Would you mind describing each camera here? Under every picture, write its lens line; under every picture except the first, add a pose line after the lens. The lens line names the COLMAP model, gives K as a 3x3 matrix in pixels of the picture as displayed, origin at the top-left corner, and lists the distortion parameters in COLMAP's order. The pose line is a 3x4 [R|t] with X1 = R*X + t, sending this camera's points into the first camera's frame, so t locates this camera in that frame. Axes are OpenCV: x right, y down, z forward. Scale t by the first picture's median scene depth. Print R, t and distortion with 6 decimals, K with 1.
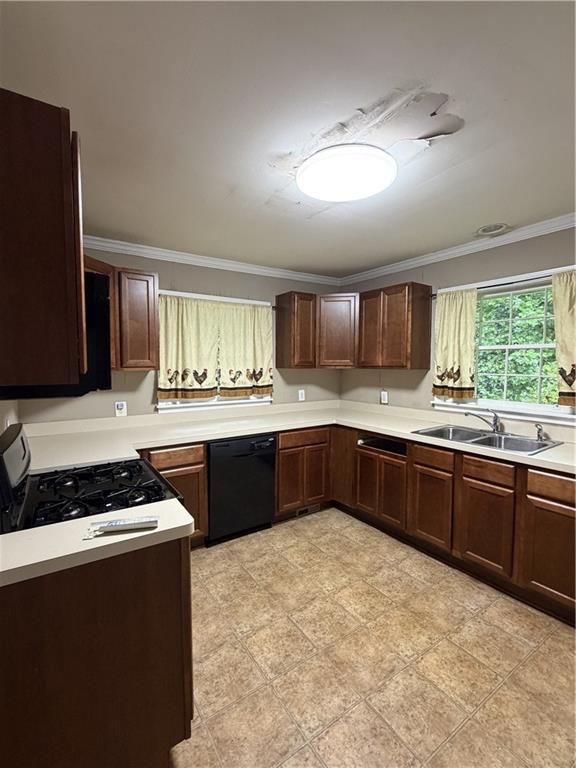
lens RADIAL K [[356.8, 0, 289.8], [0, 356.8, 387.2], [0, 0, 1]] dist [-0.001508, -0.000393]
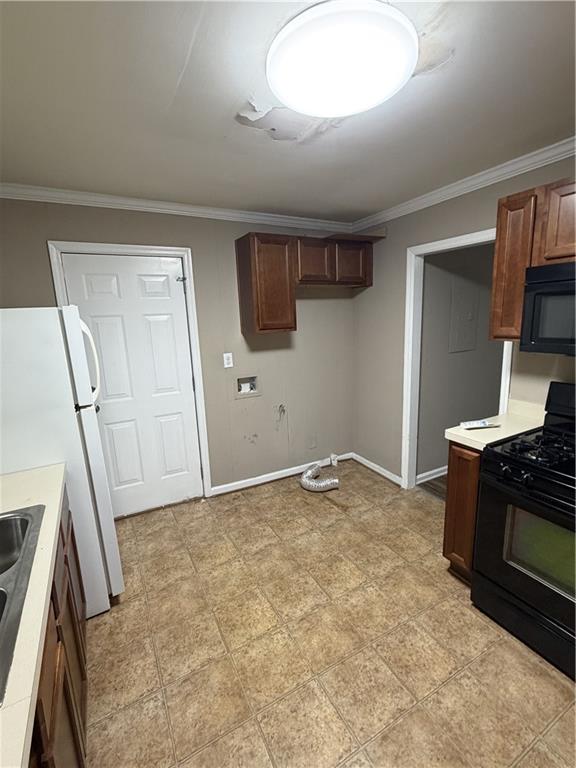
lens RADIAL K [[356.8, 0, 285.4], [0, 356.8, 382.4], [0, 0, 1]] dist [-0.001508, -0.000393]
pose [[-0.994634, 0.019073, 0.101685, 0.201207], [0.043990, 0.967553, 0.248809, -0.197589], [-0.093641, 0.251947, -0.963200, 1.812959]]
